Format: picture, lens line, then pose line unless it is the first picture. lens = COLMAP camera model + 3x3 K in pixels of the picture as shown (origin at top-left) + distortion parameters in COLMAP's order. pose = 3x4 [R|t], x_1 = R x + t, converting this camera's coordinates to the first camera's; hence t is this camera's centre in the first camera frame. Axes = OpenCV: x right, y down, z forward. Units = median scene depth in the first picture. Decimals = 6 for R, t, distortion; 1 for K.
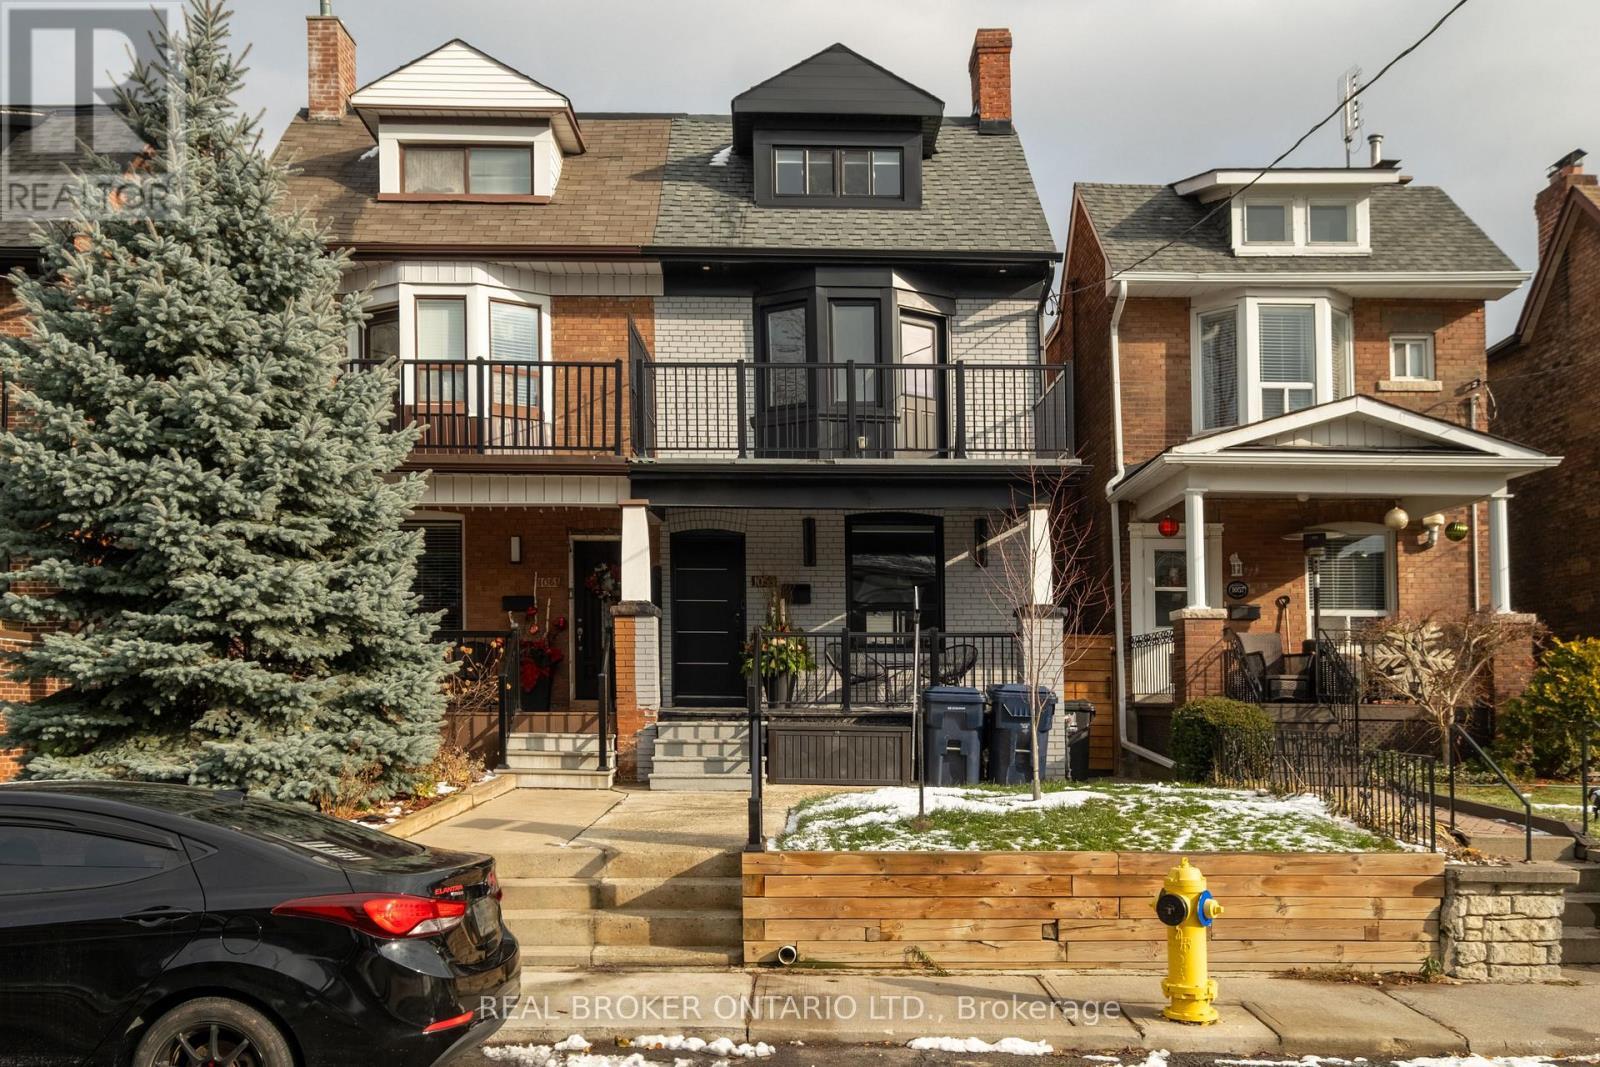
lens RADIAL K [[1153.9, 0, 800.0], [0, 1153.9, 533.5], [0, 0, 1]] dist [-0.002949, -0.000114]
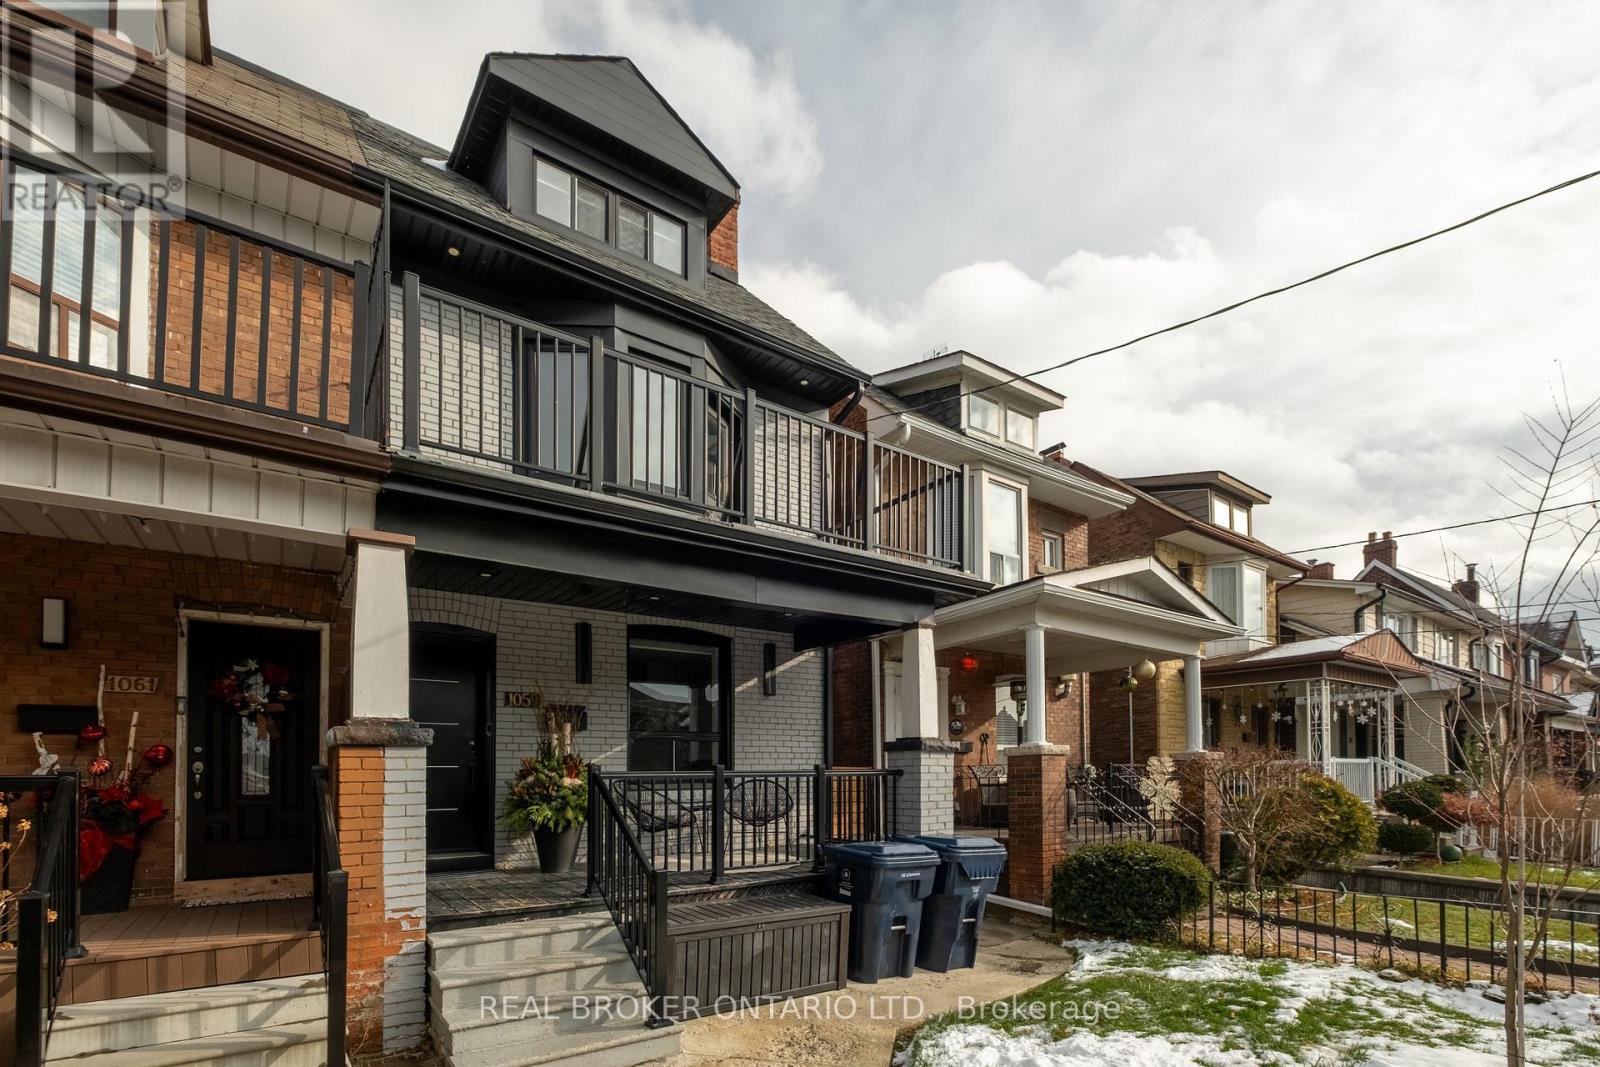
lens RADIAL K [[703.3, 0, 803.6], [0, 703.3, 716.0], [0, 0, 1]] dist [-0.002013, -0.000374]
pose [[0.819433, 0.034740, 0.572121, -0.157061], [-0.053534, 0.998437, 0.016049, 0.038310], [-0.570669, -0.043779, 0.820012, 0.570238]]
